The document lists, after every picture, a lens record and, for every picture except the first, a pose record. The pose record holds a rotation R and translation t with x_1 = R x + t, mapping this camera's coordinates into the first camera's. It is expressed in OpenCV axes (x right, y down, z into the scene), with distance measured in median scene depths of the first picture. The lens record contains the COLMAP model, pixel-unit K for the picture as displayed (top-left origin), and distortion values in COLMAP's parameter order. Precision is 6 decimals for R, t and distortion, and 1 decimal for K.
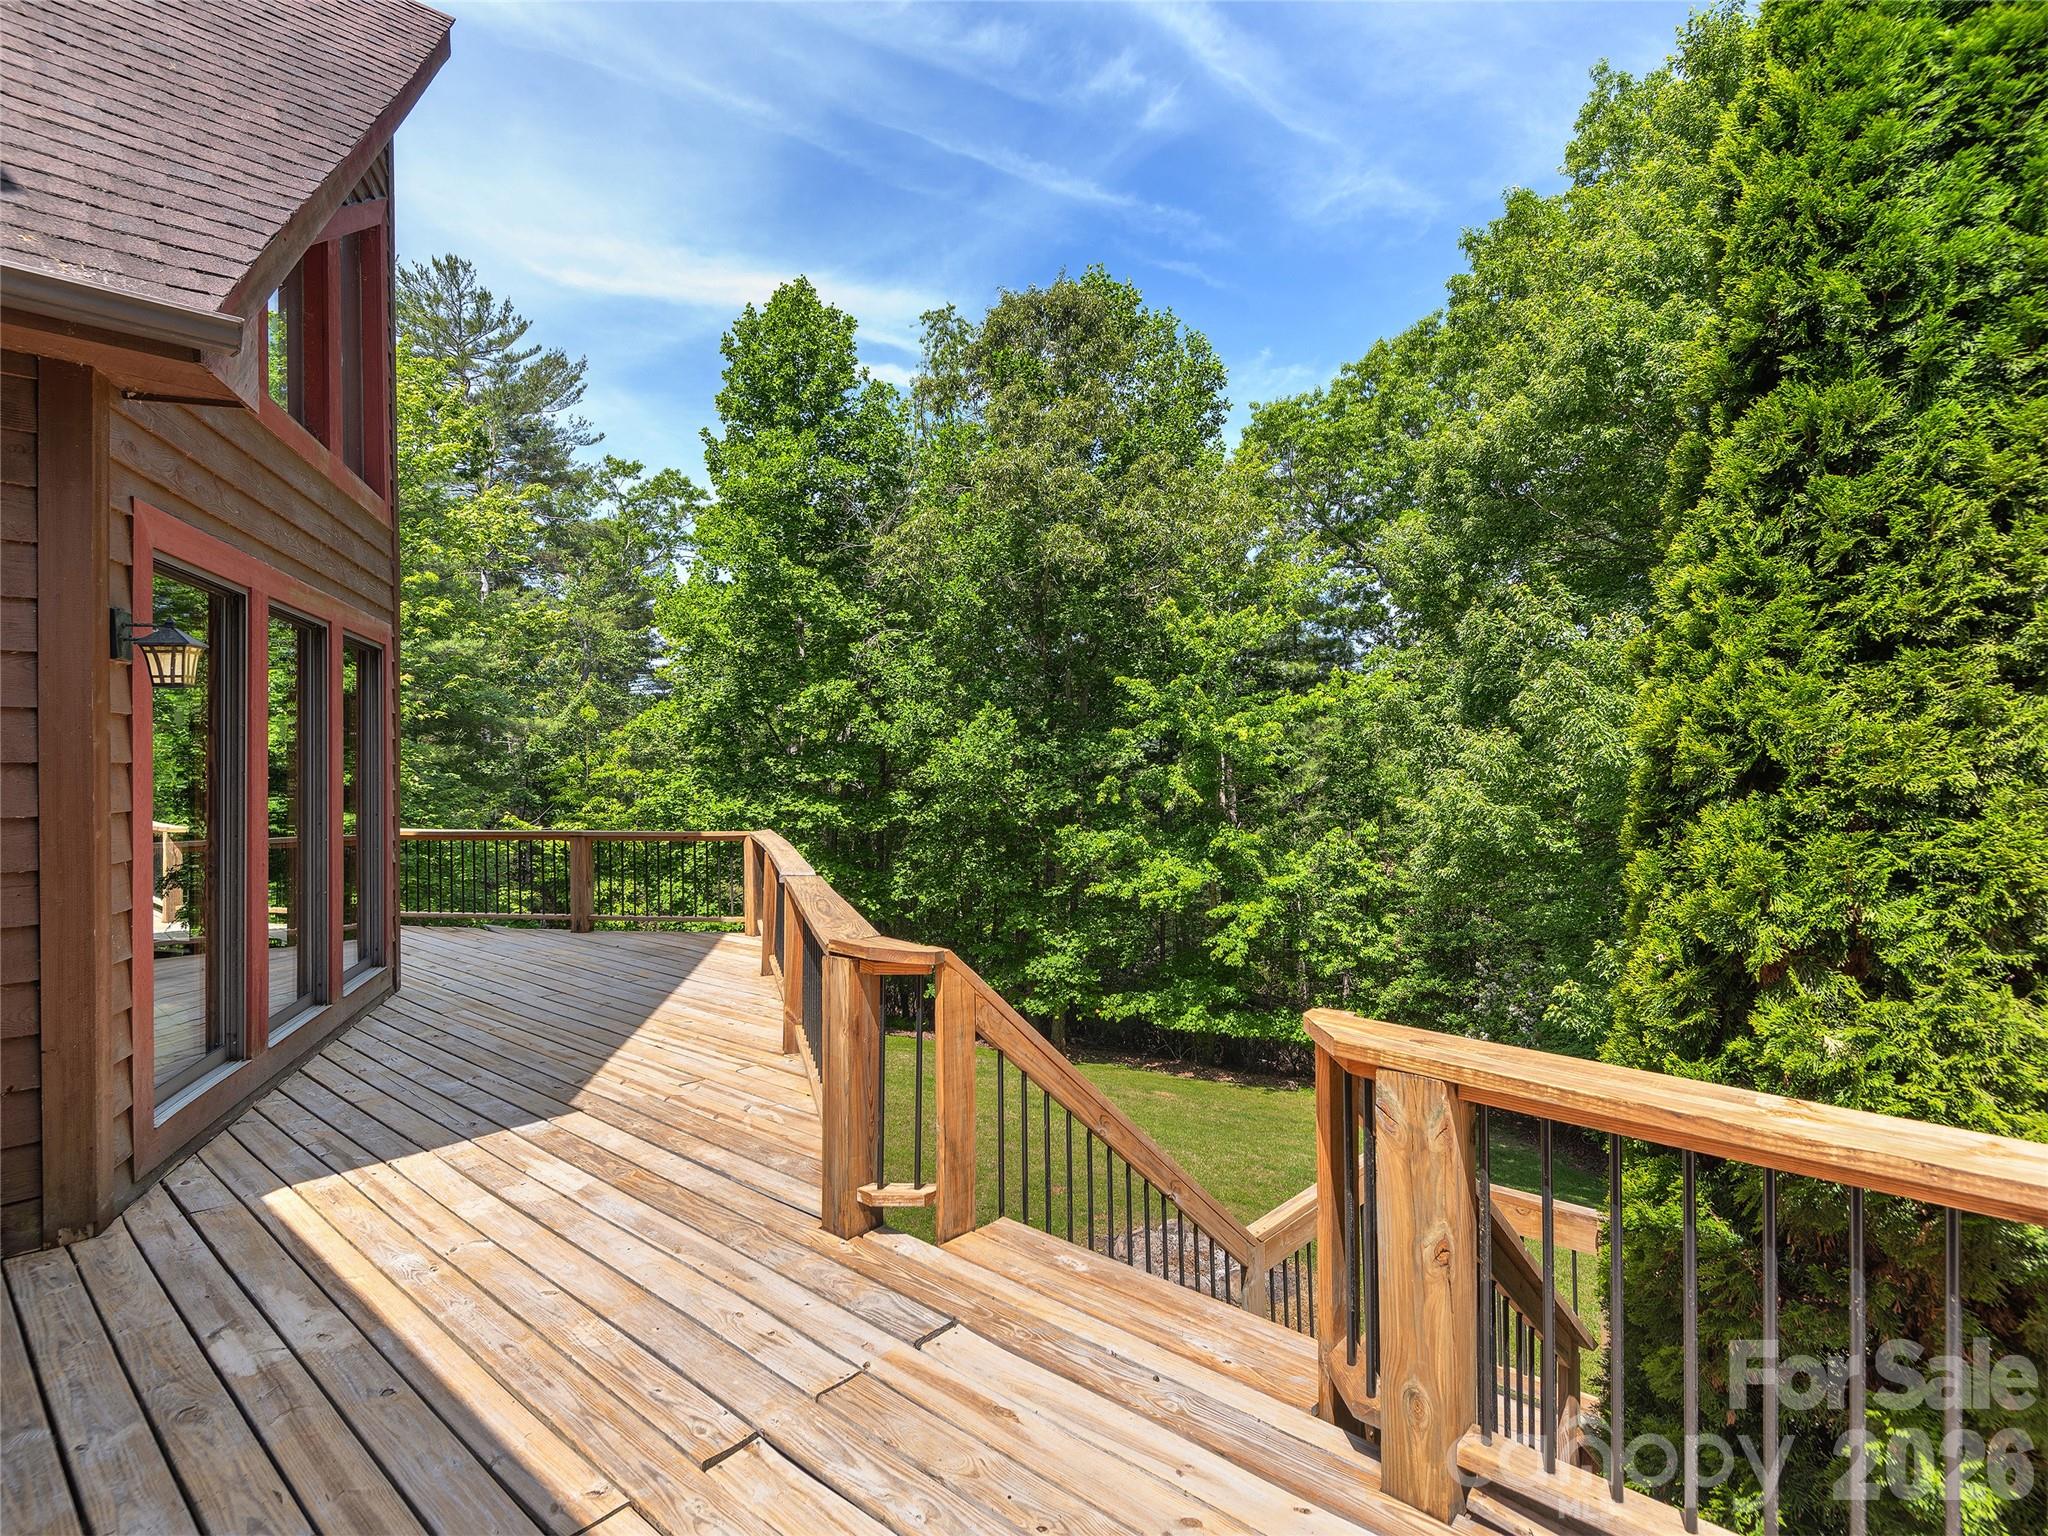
lens RADIAL K [[1062.4, 0, 1035.1], [0, 1062.4, 760.0], [0, 0, 1]] dist [0.040276, -0.022689]
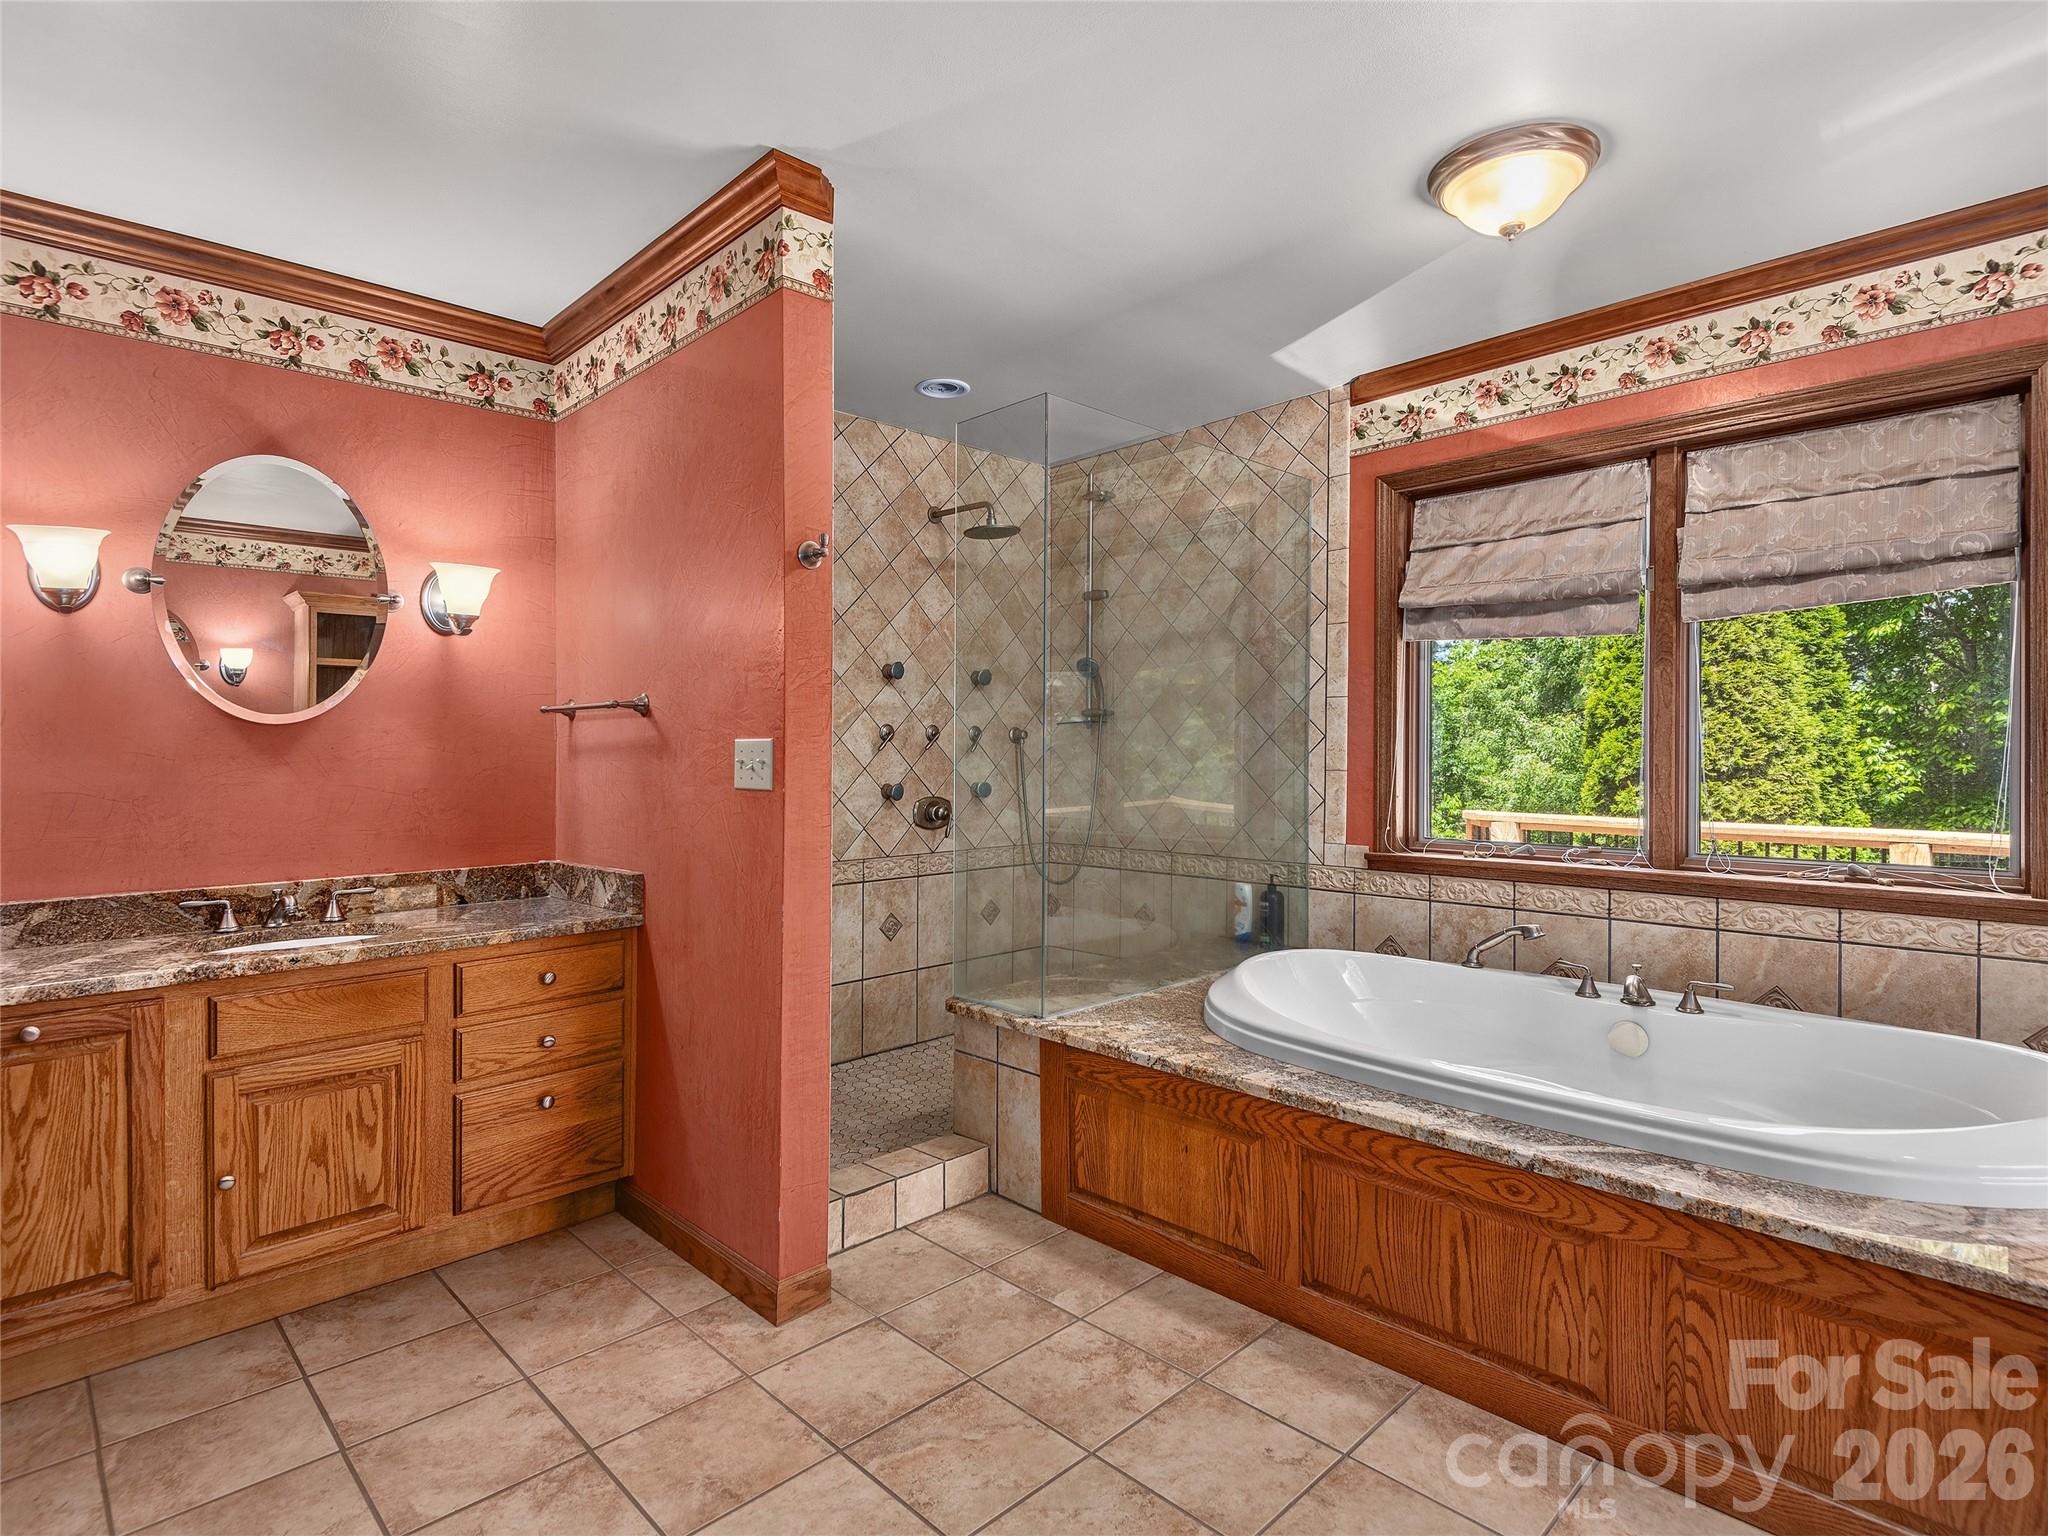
lens RADIAL K [[1062.4, 0, 1035.1], [0, 1062.4, 760.0], [0, 0, 1]] dist [0.040276, -0.022689]
pose [[0.998060, 0.004859, -0.062073, -0.523445], [-0.004012, 0.999897, 0.013758, 0.057619], [0.062134, -0.013482, 0.997977, -1.394721]]
